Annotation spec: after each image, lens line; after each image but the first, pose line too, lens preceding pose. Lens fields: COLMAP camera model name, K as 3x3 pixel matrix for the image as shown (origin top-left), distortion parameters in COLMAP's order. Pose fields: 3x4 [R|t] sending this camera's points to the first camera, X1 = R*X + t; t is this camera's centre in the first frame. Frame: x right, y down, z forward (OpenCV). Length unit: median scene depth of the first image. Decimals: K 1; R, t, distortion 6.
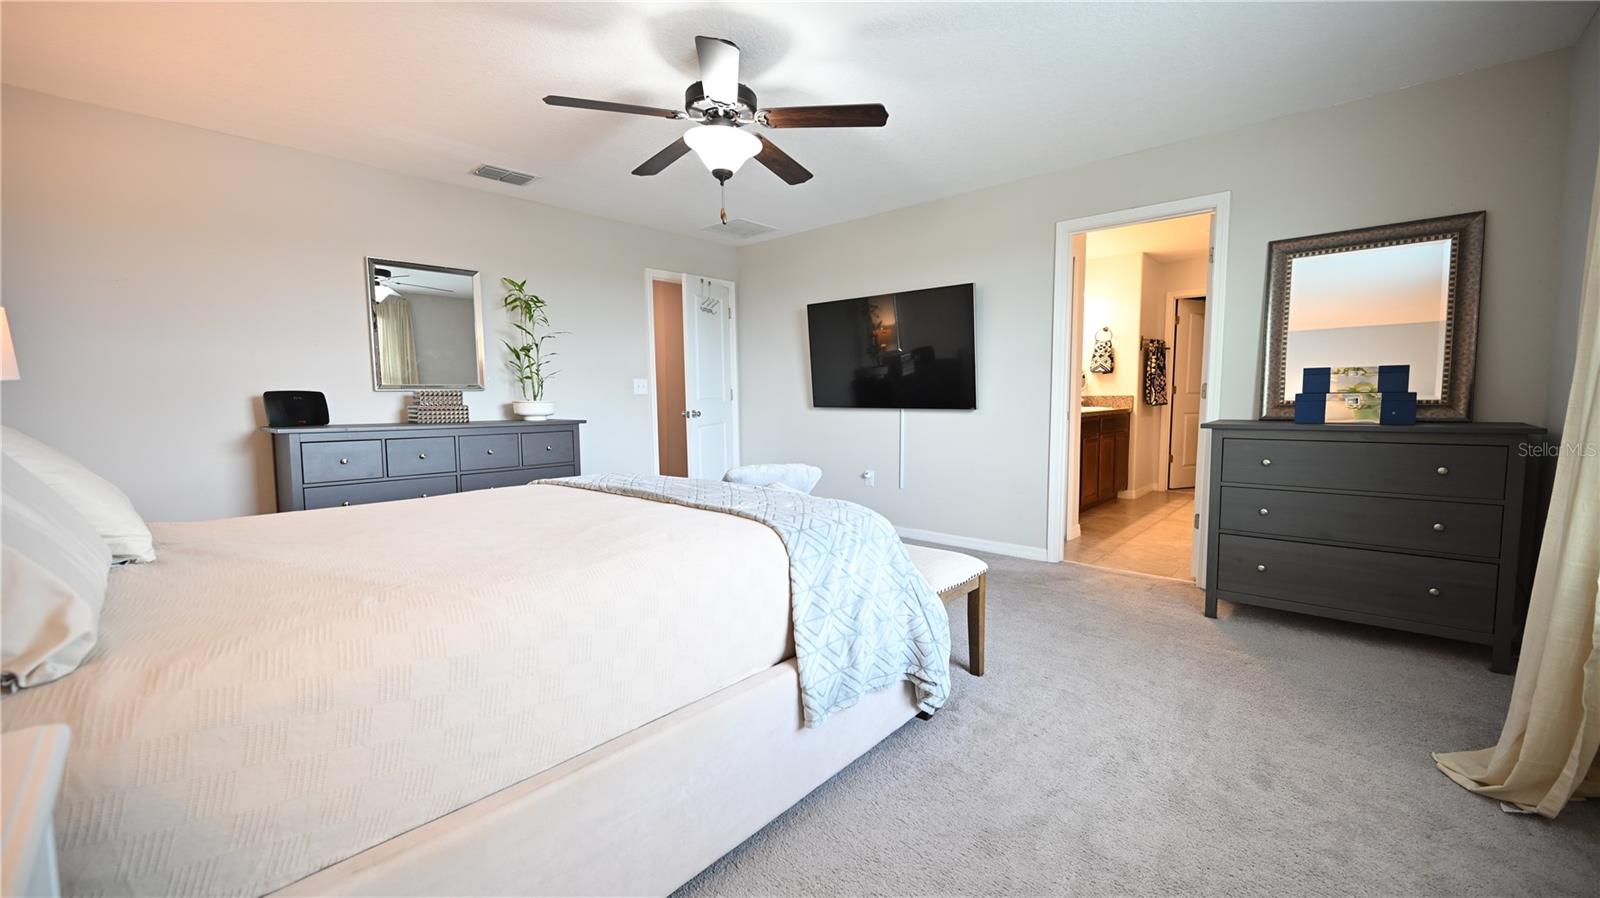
lens RADIAL K [[630.4, 0, 793.2], [0, 630.4, 450.0], [0, 0, 1]] dist [-0.001536, 0.000395]
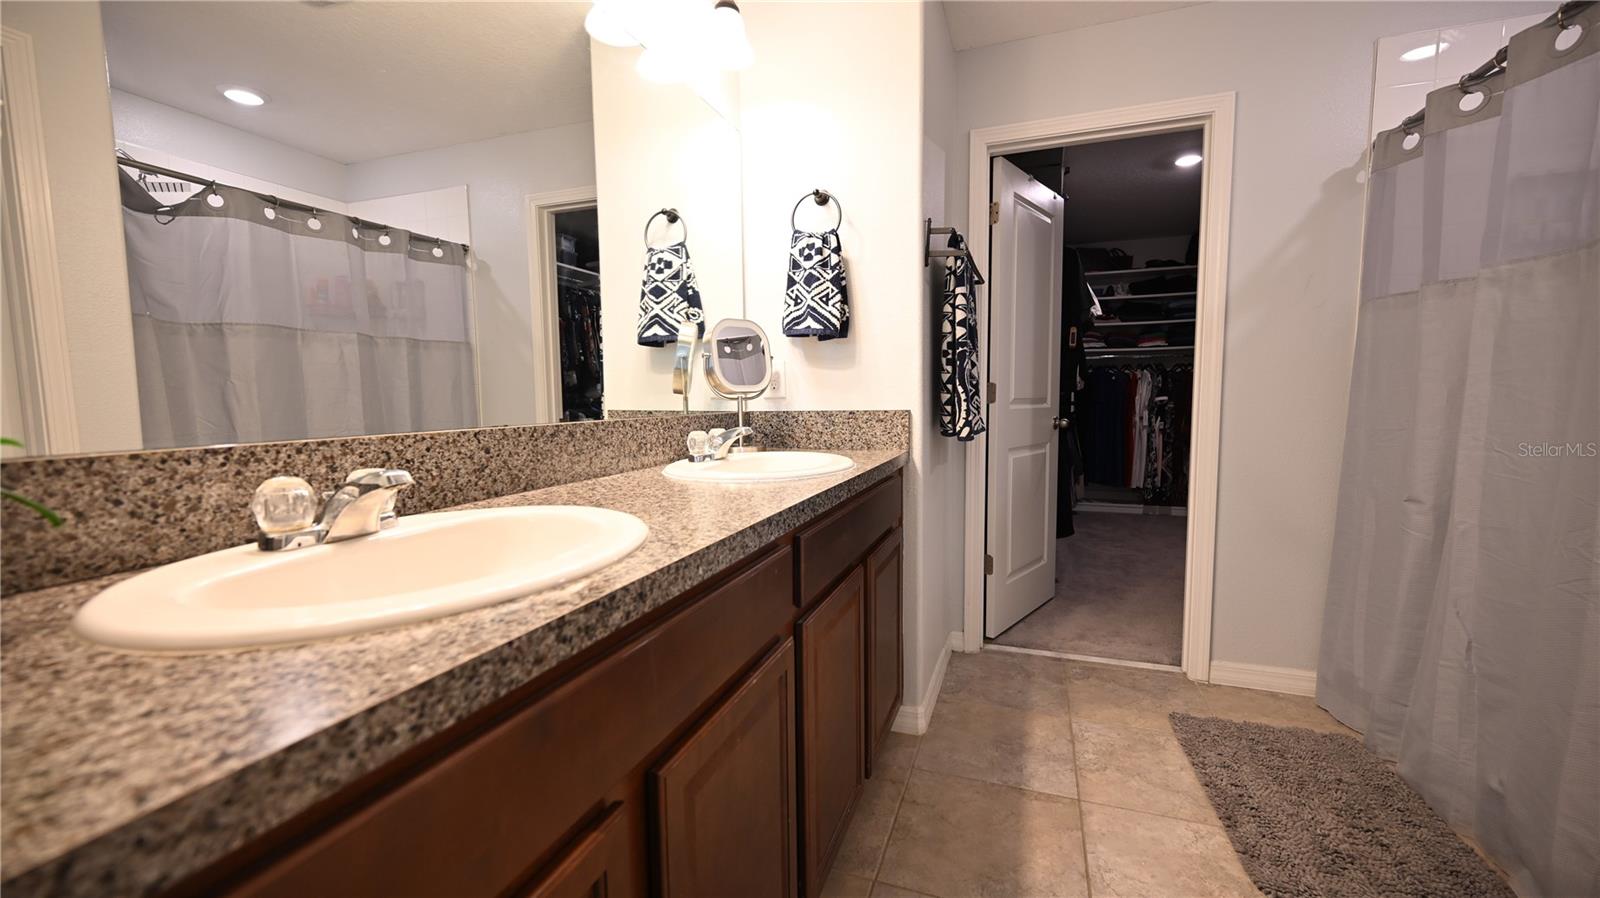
lens RADIAL K [[630.4, 0, 803.3], [0, 630.4, 454.2], [0, 0, 1]] dist [-0.001536, 0.000395]
pose [[0.928227, -0.037381, 0.370132, 0.368355], [0.039834, 0.999206, 0.001017, -0.065935], [-0.369876, 0.013799, 0.928979, 0.717877]]
